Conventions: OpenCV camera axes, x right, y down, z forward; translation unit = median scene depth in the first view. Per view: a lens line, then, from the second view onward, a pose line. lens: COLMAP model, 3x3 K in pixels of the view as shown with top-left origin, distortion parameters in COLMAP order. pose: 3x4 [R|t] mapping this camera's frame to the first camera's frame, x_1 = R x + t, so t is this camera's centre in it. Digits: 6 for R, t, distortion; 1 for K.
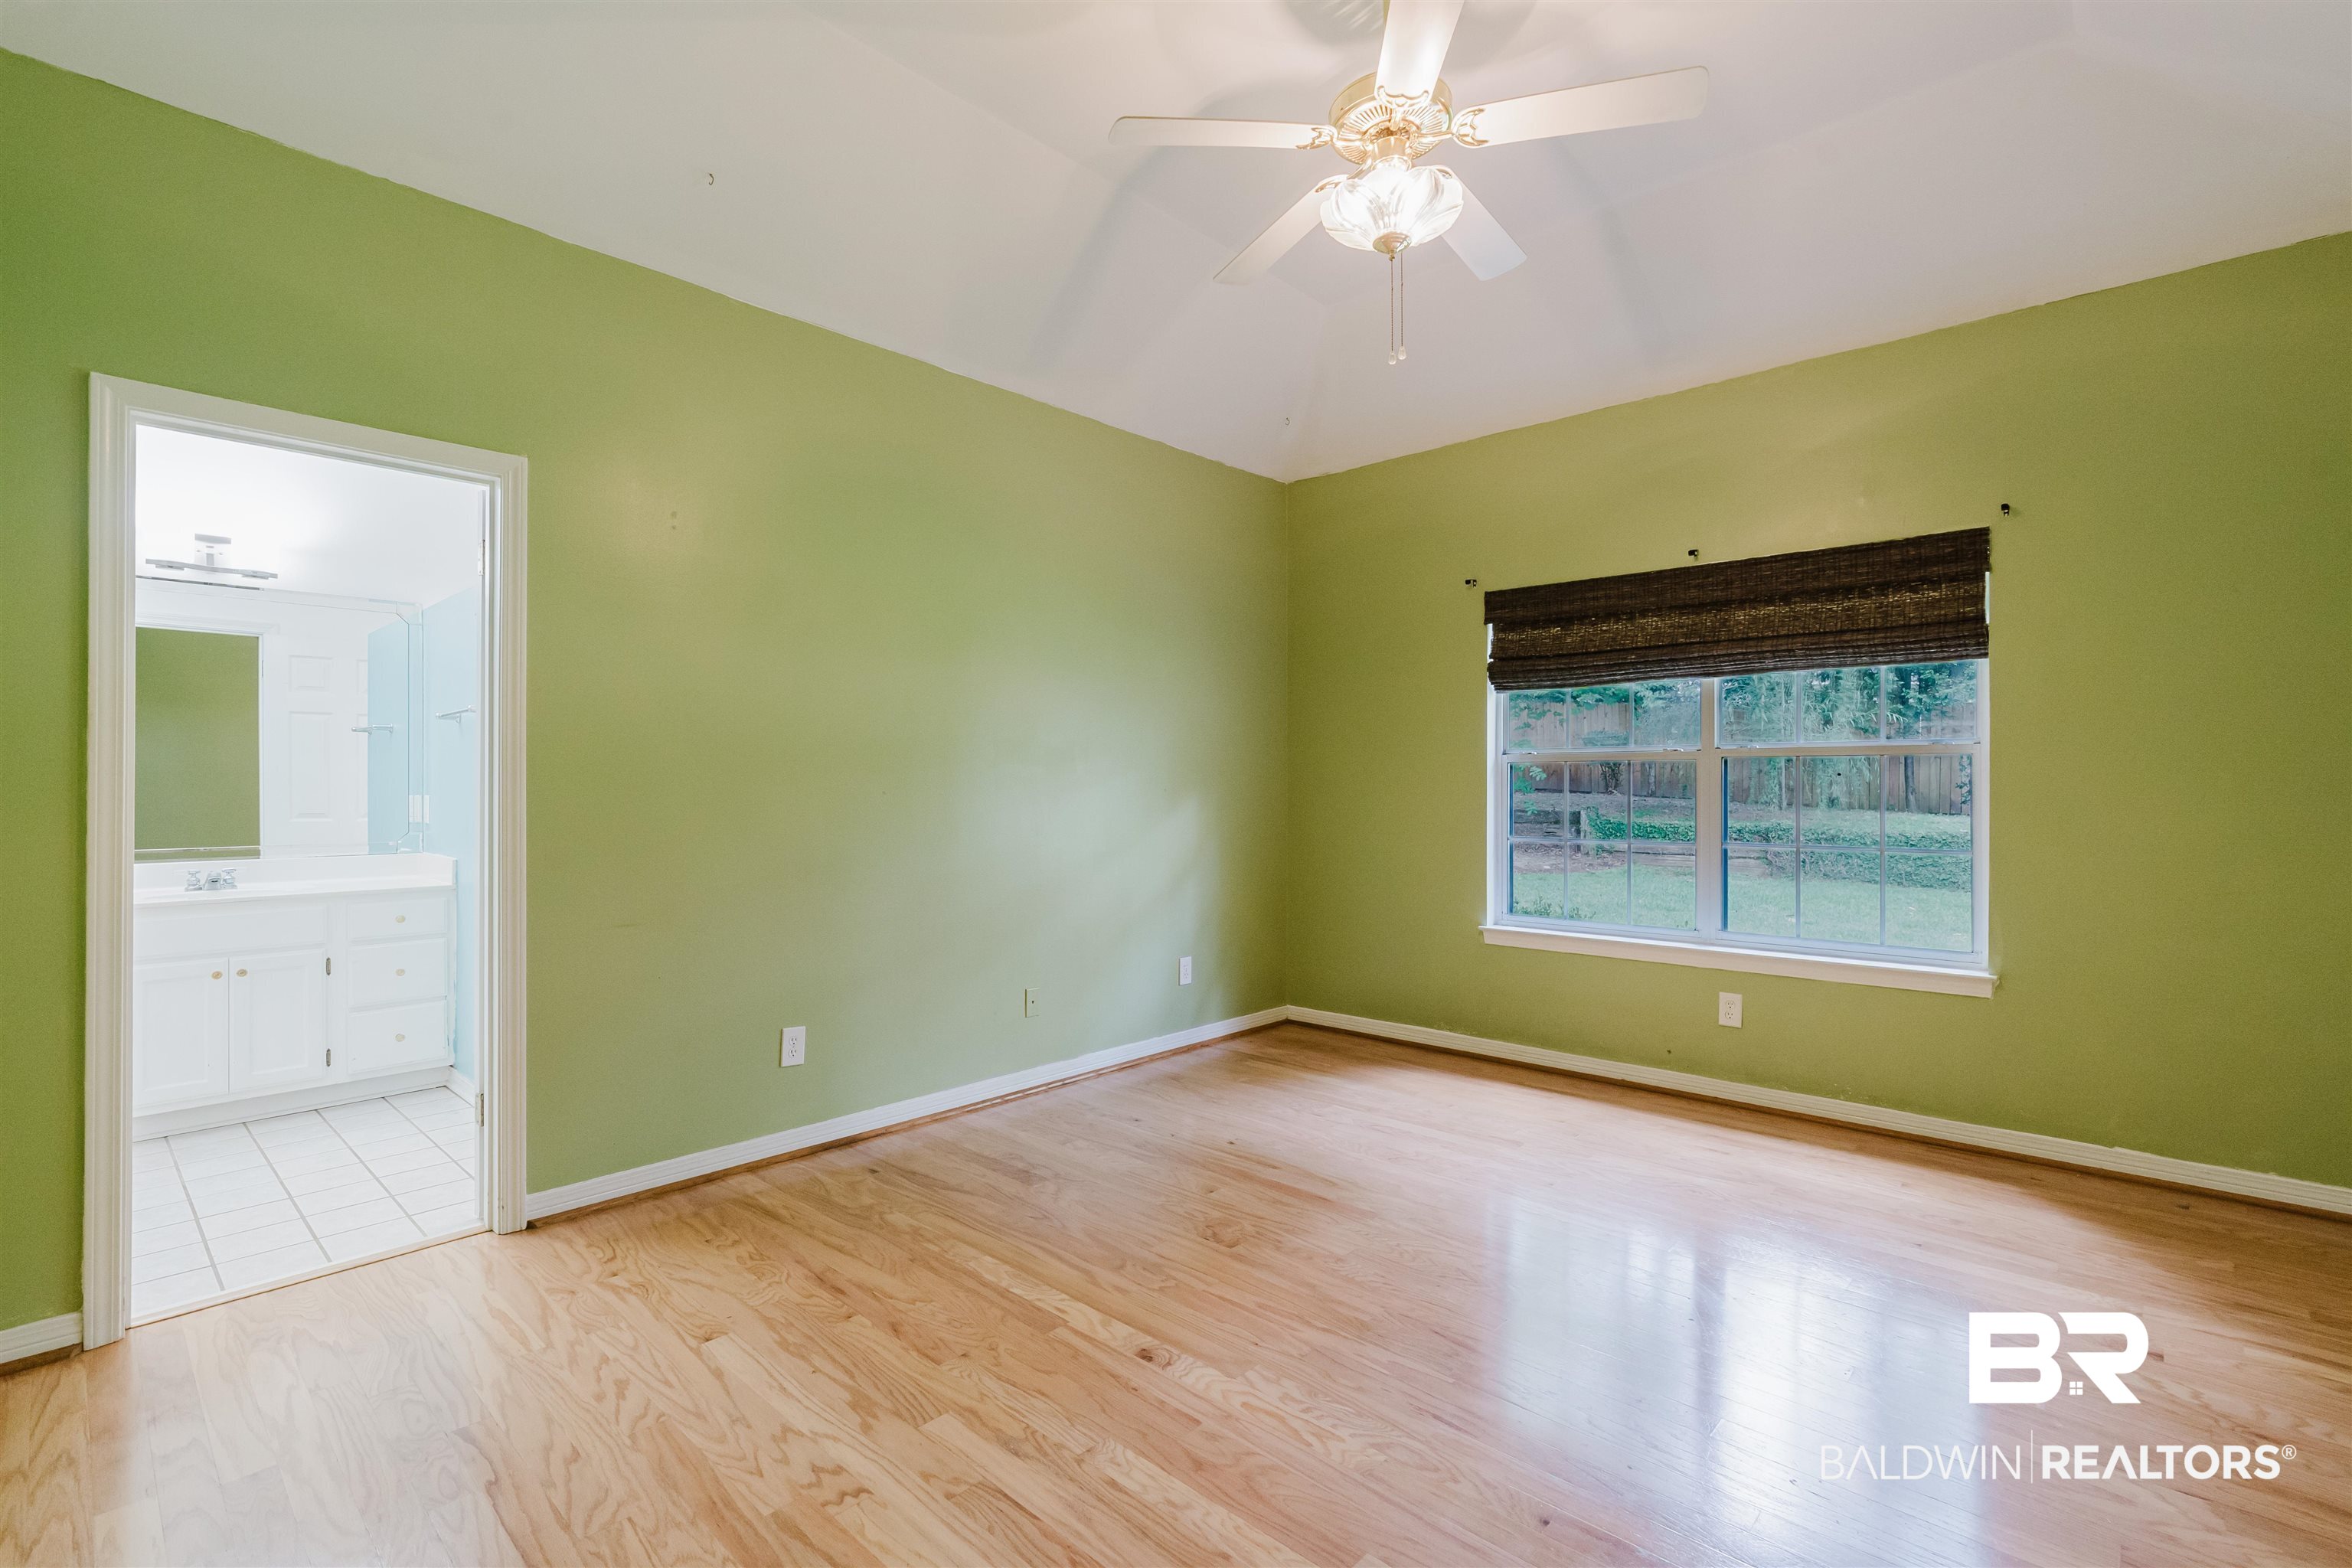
lens RADIAL K [[1066.0, 0, 1176.1], [0, 1066.0, 785.4], [0, 0, 1]] dist [-0.005903, 0.003279]
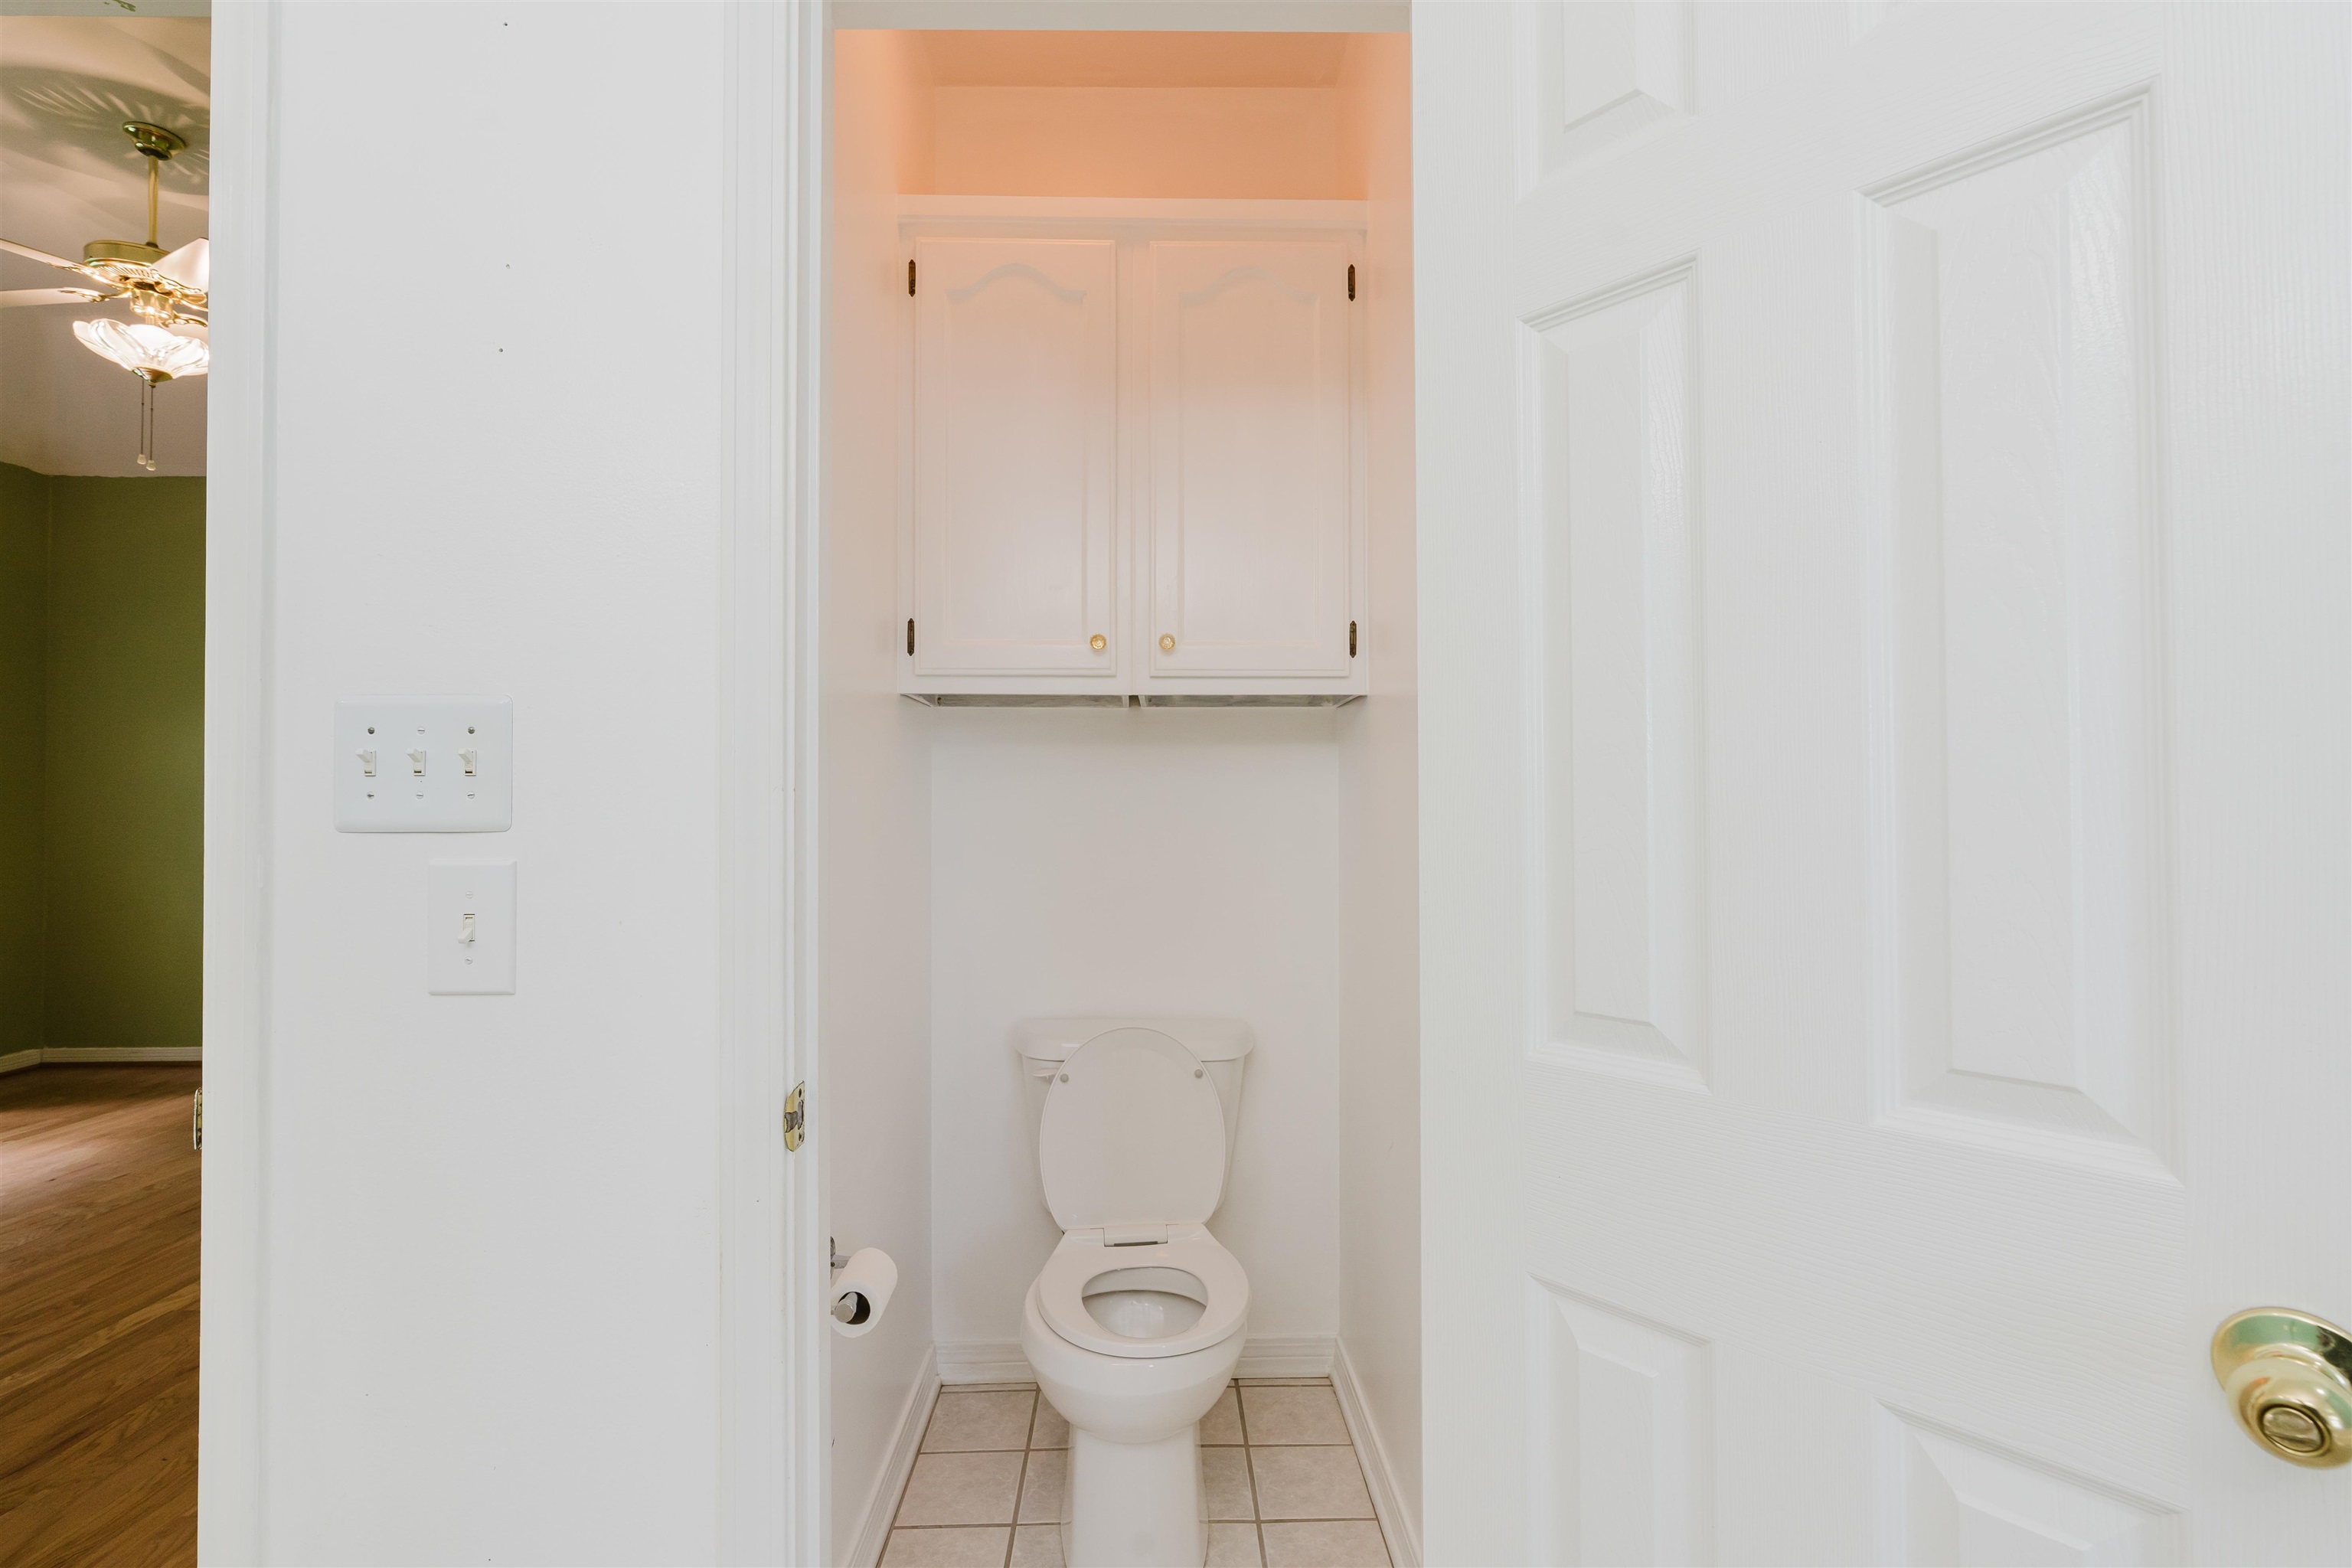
lens RADIAL K [[1066.0, 0, 1172.7], [0, 1066.0, 791.4], [0, 0, 1]] dist [-0.005903, 0.003279]
pose [[-0.704185, 0.018873, 0.709766, -1.461982], [0.011081, 0.999817, -0.015591, 0.017862], [-0.709930, -0.003115, -0.704265, 0.981158]]
